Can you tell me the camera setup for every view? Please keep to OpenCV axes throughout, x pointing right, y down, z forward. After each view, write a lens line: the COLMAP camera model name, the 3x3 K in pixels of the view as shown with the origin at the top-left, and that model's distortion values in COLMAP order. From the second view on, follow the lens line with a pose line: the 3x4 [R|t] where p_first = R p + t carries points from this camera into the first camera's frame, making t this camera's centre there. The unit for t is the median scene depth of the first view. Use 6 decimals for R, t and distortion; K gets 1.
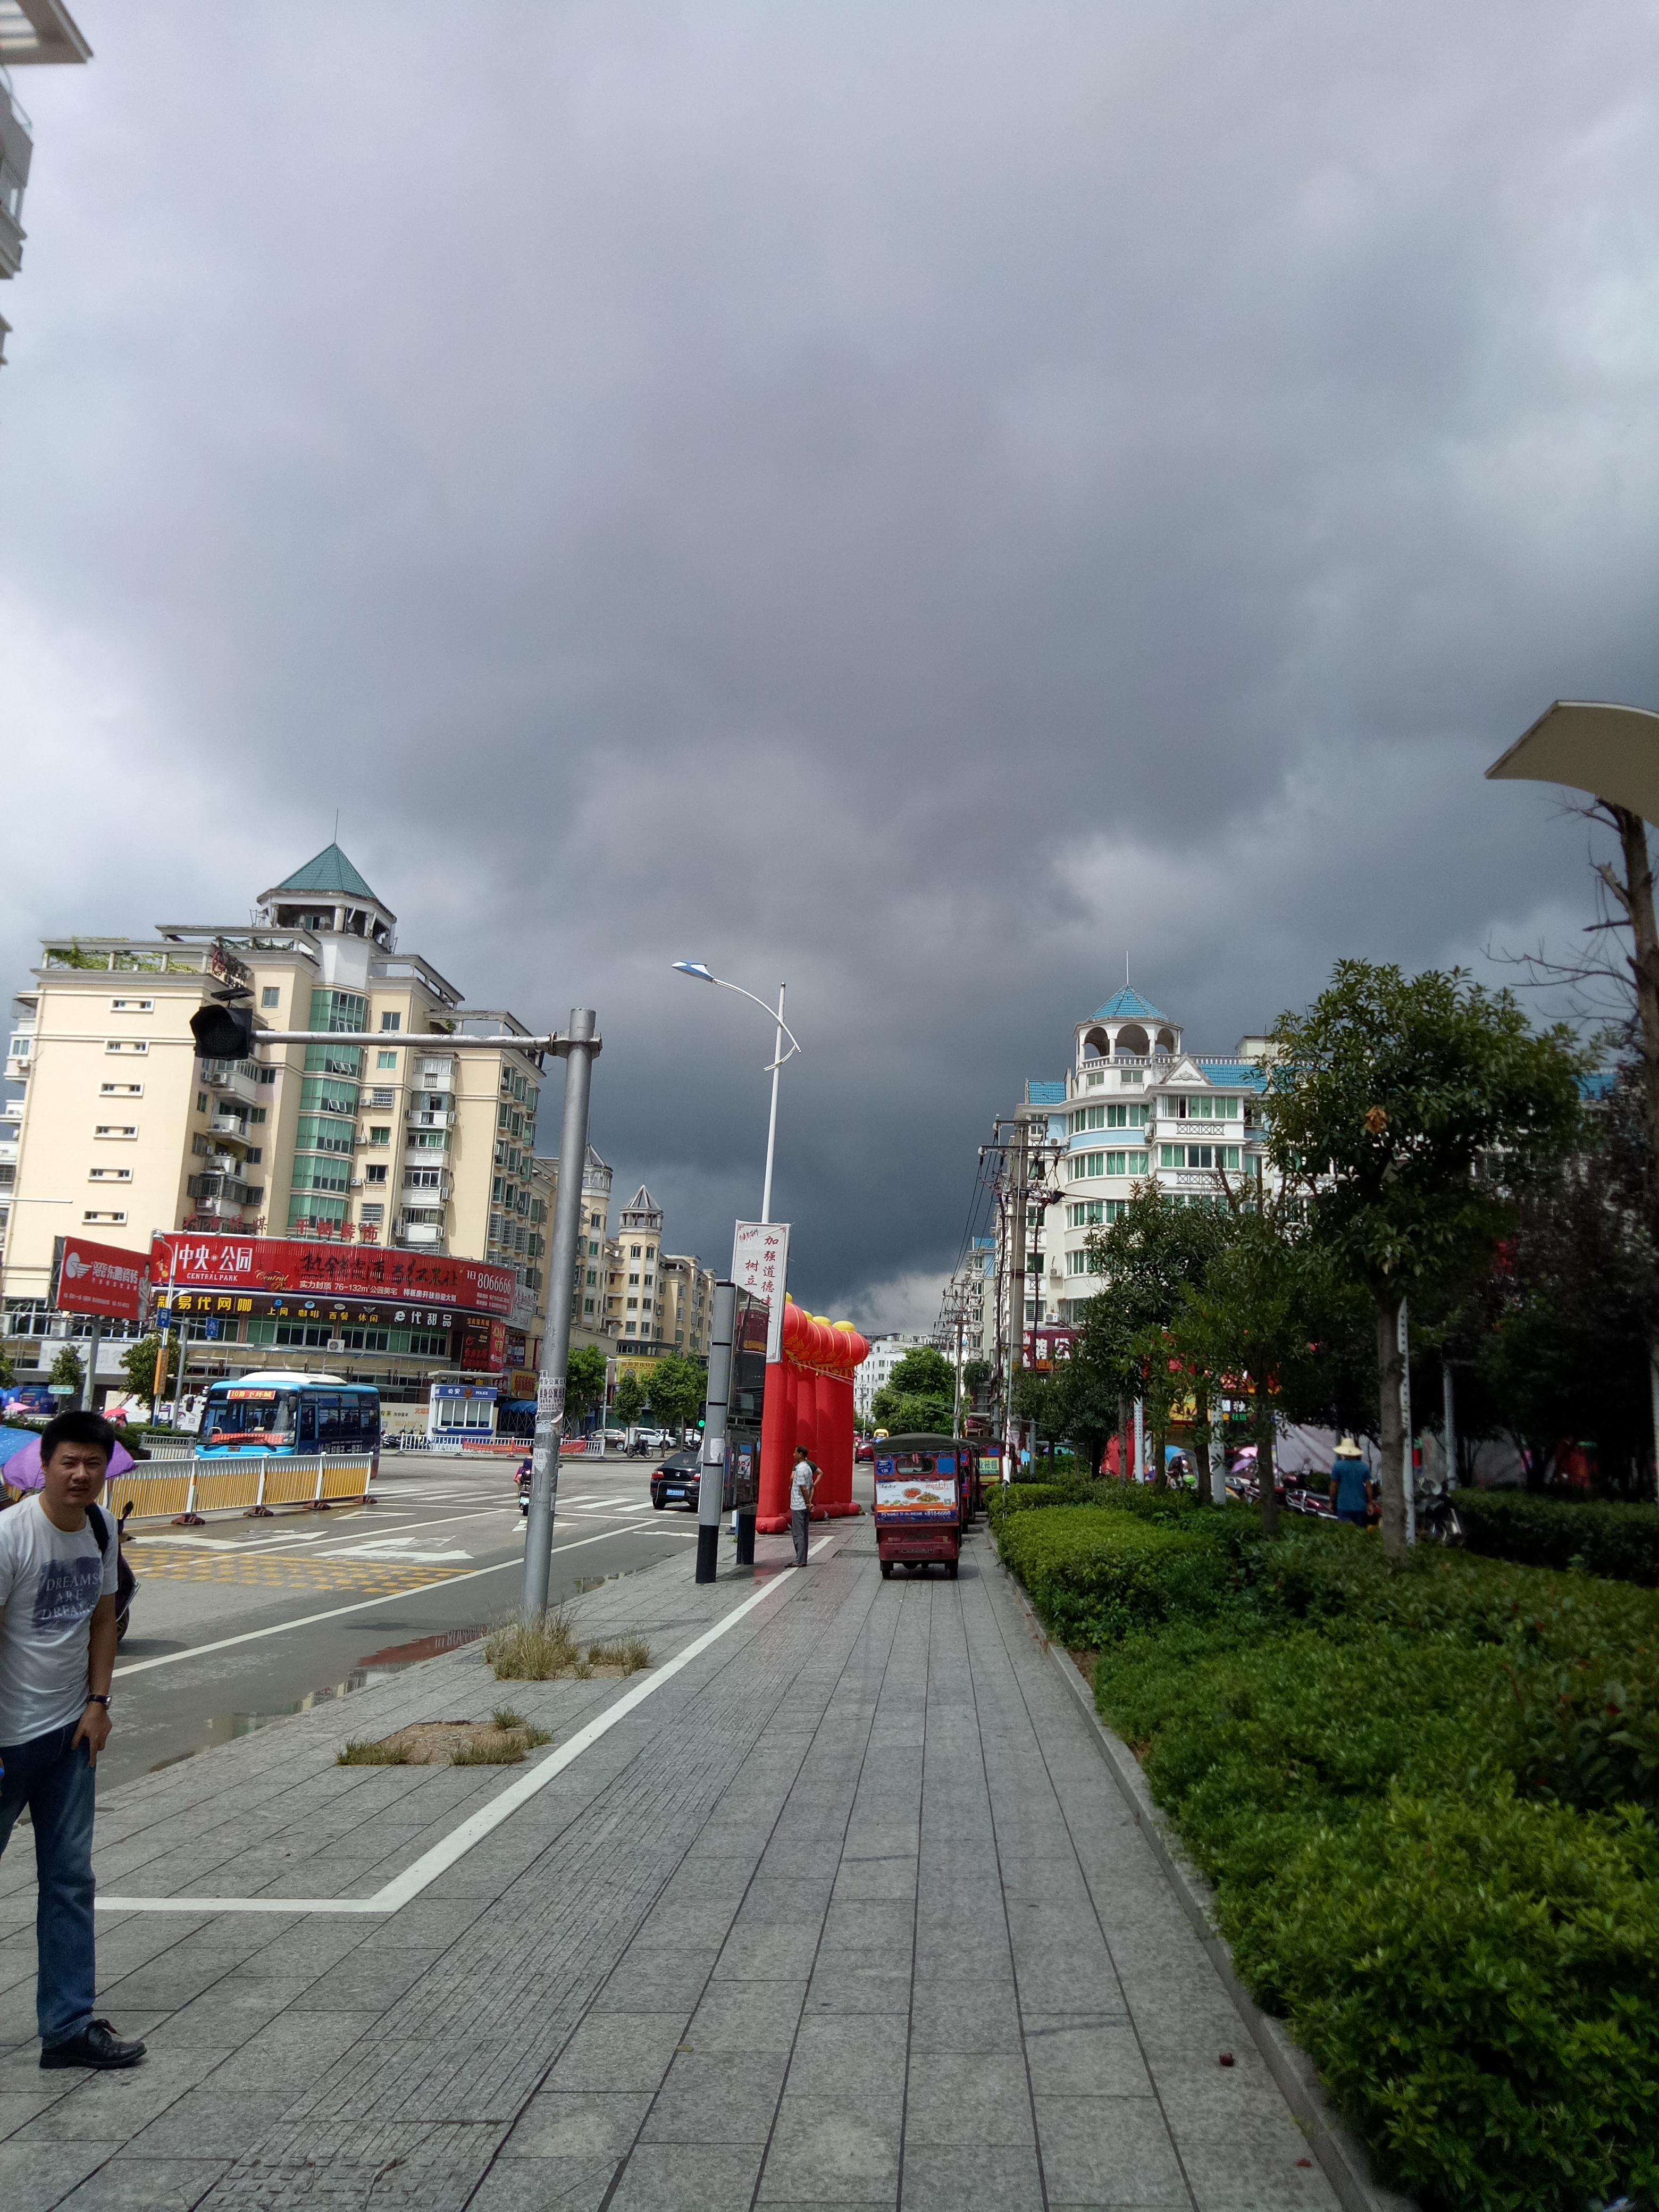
lens RADIAL K [[1596.6, 0, 863.3], [0, 1596.6, 1109.2], [0, 0, 1]] dist [0.007236, -0.002547]
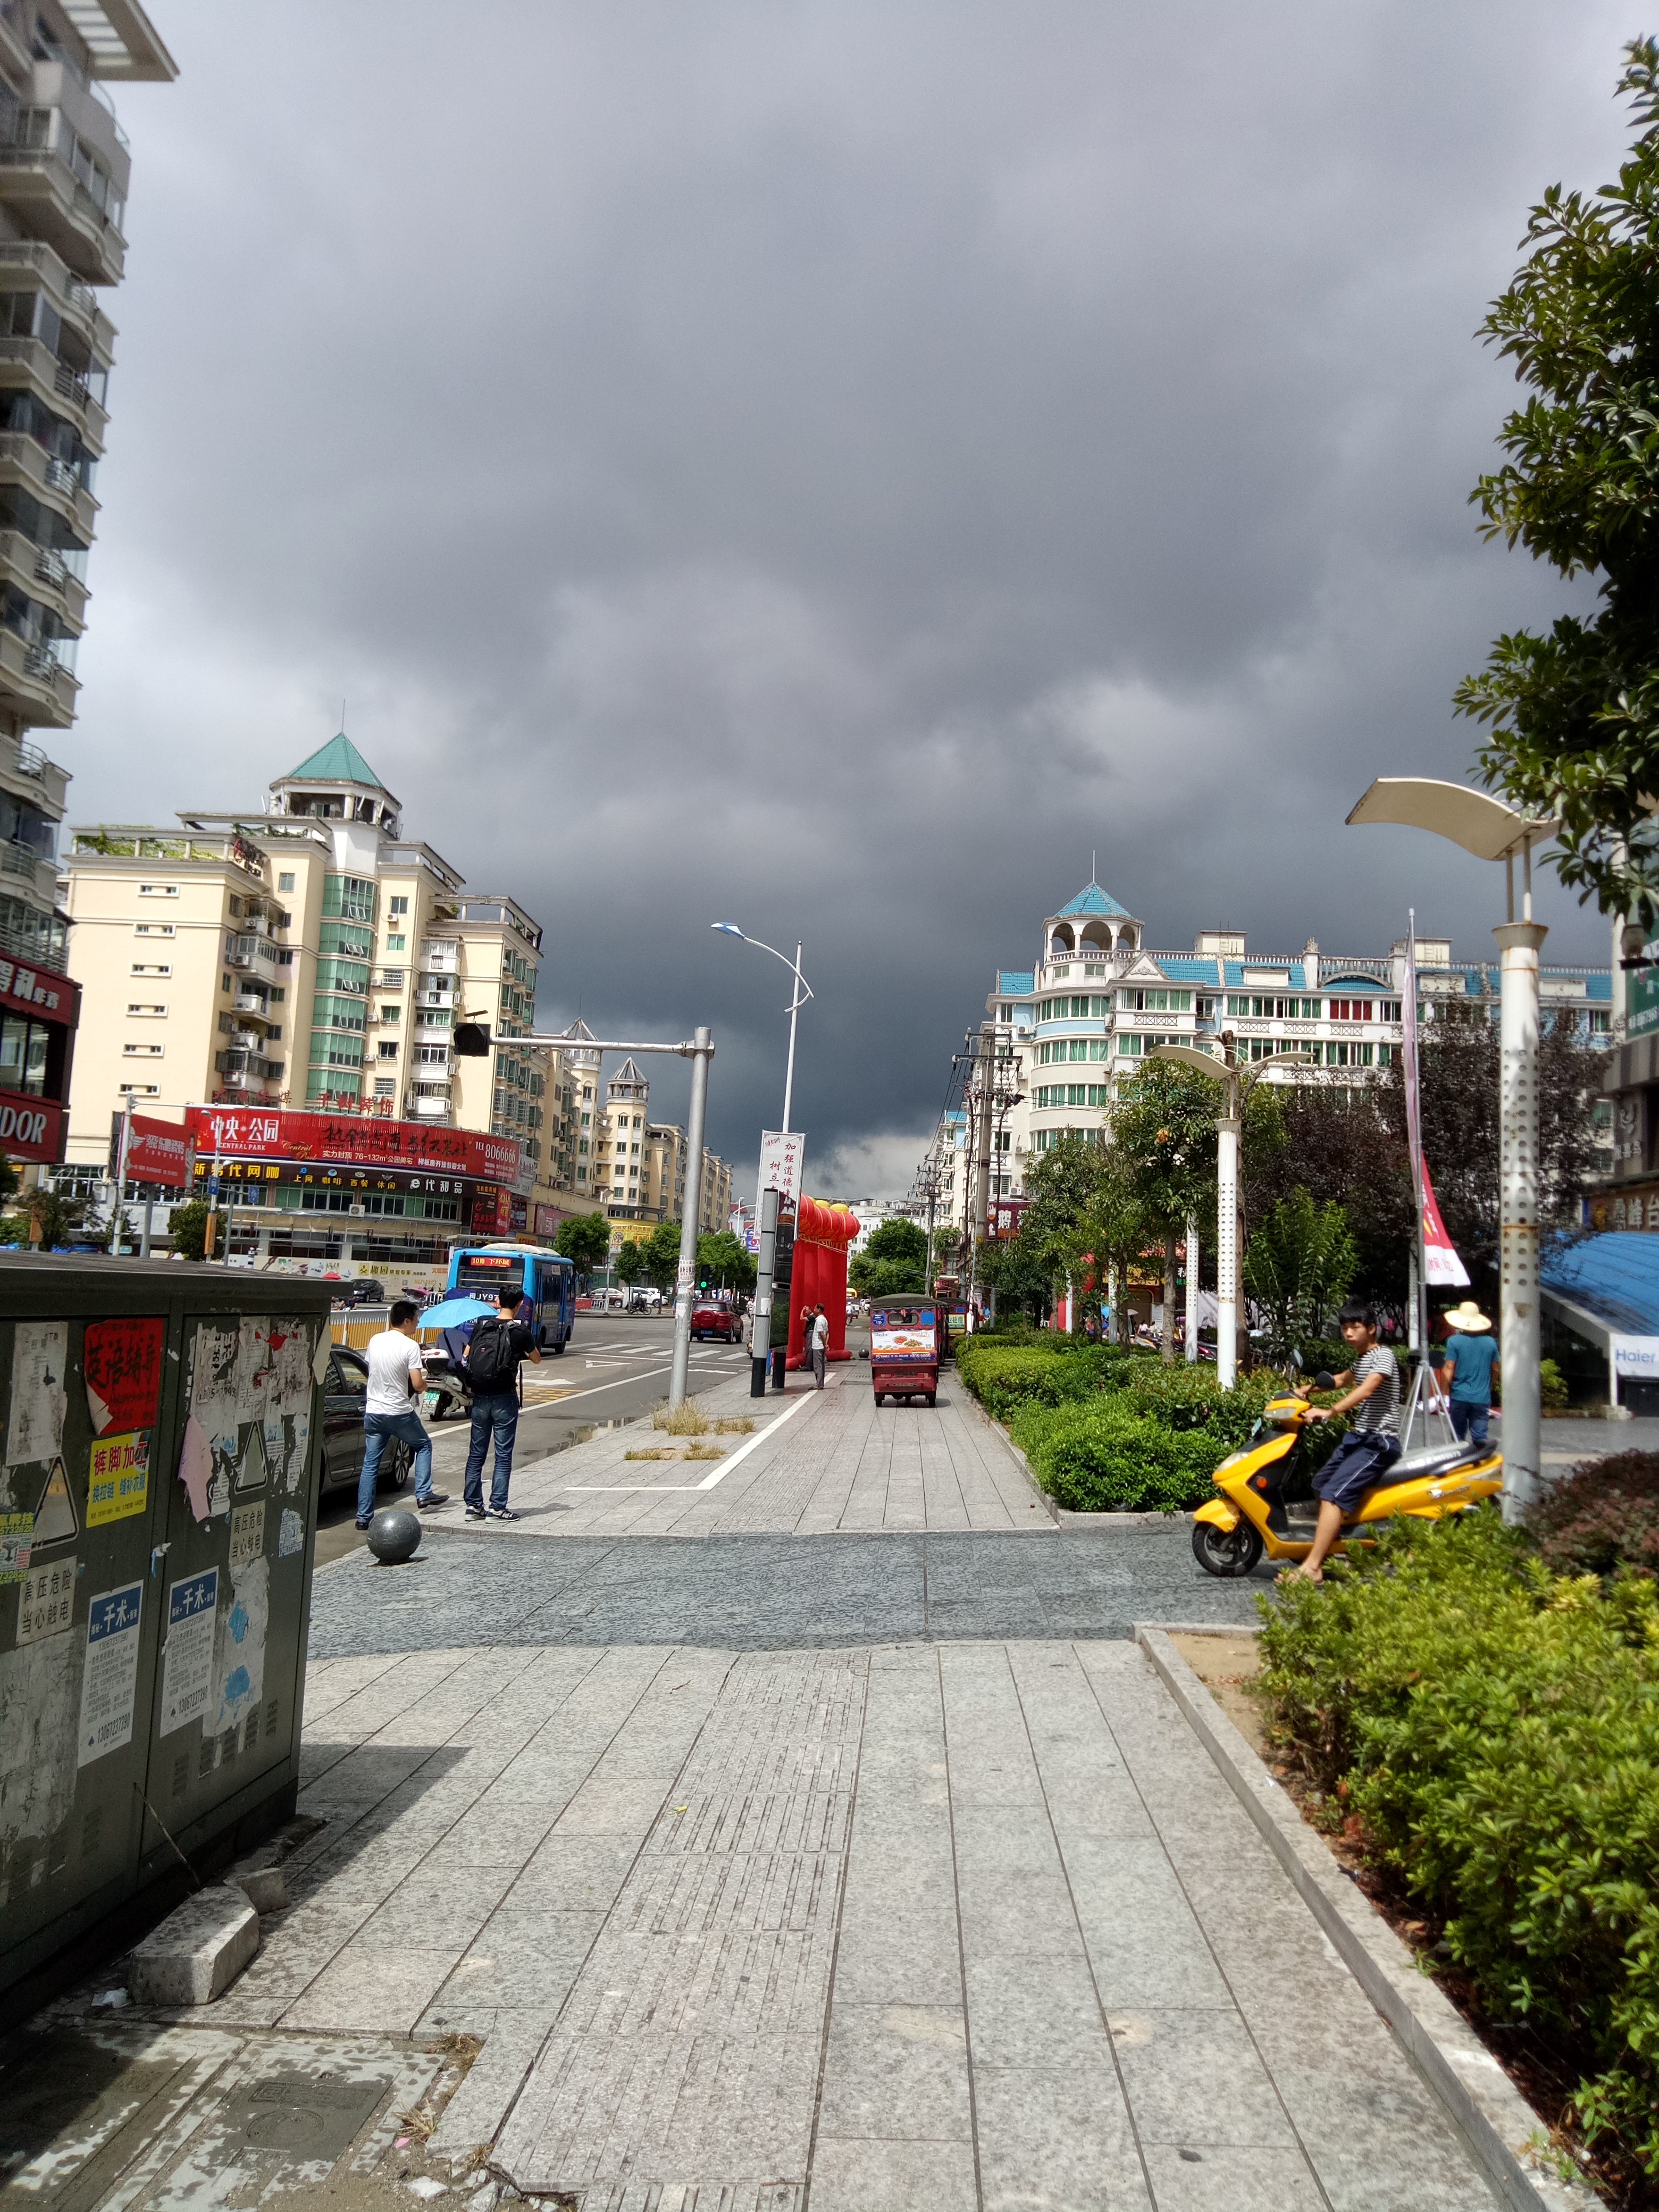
lens RADIAL K [[2010.3, 0, 872.6], [0, 2010.3, 1042.1], [0, 0, 1]] dist [-0.000286, -0.004710]
pose [[0.999360, 0.011571, 0.033839, -0.027517], [-0.014124, 0.996992, 0.076208, -0.072942], [-0.032855, -0.076637, 0.996518, -0.353078]]
